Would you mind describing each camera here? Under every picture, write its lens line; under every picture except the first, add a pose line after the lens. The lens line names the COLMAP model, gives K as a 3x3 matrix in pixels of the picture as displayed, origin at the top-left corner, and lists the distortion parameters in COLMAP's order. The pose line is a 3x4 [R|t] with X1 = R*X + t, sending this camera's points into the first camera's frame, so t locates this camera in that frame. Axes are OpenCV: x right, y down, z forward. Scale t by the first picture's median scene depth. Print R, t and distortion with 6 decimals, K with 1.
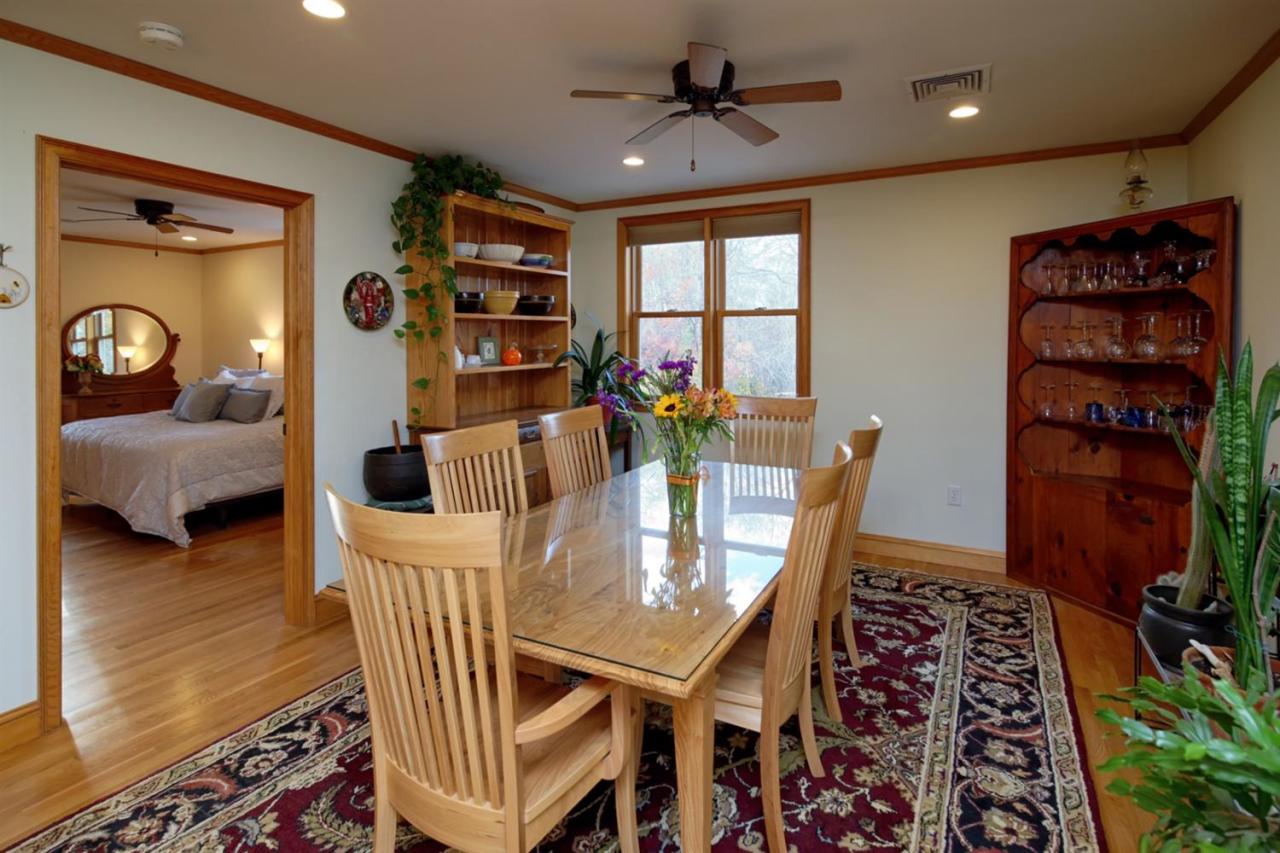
lens RADIAL K [[638.3, 0, 642.2], [0, 638.3, 341.1], [0, 0, 1]] dist [-0.000920, -0.000195]
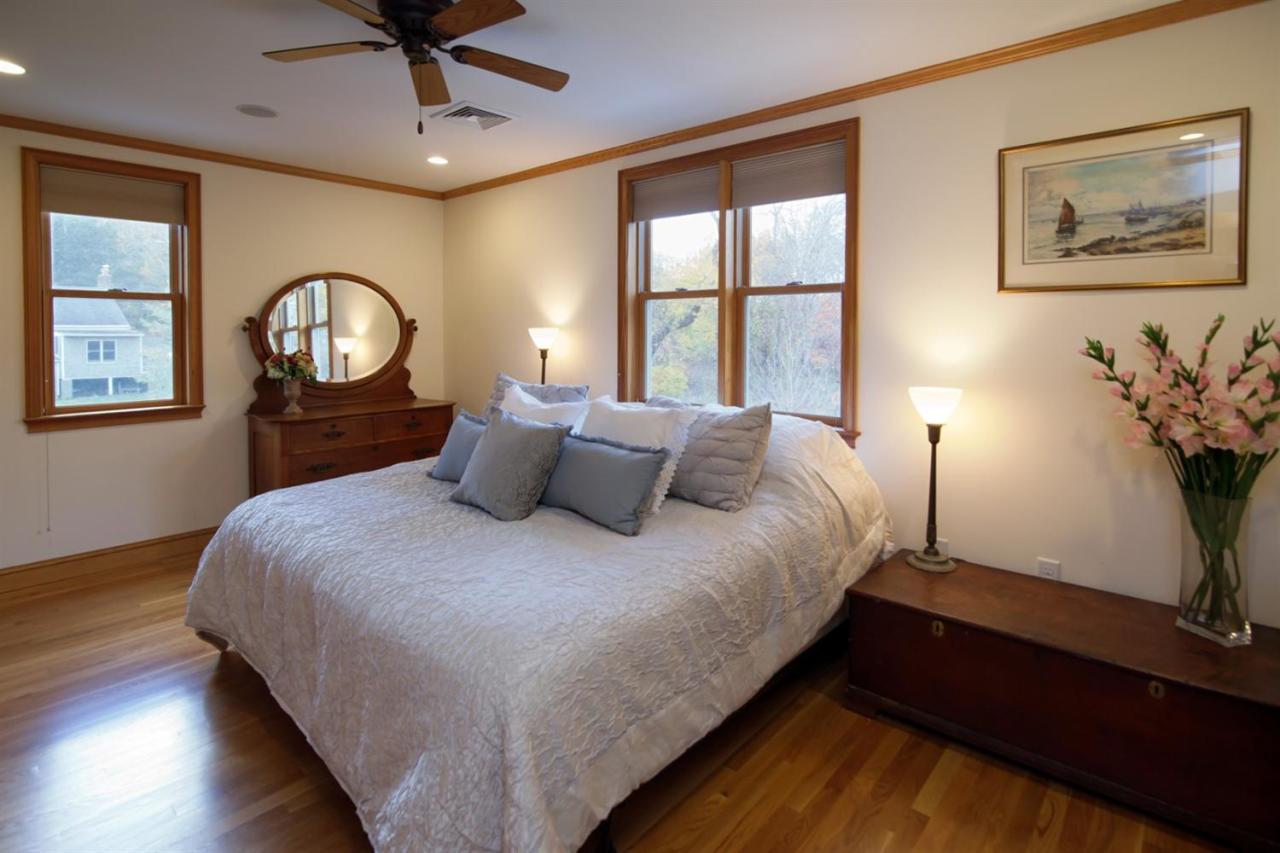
lens RADIAL K [[638.3, 0, 642.2], [0, 638.3, 341.1], [0, 0, 1]] dist [-0.000920, -0.000195]
pose [[0.973330, 0.003145, -0.229390, -0.374897], [0.000516, 0.999873, 0.015897, 0.001017], [0.229411, -0.015592, 0.973205, 0.445625]]
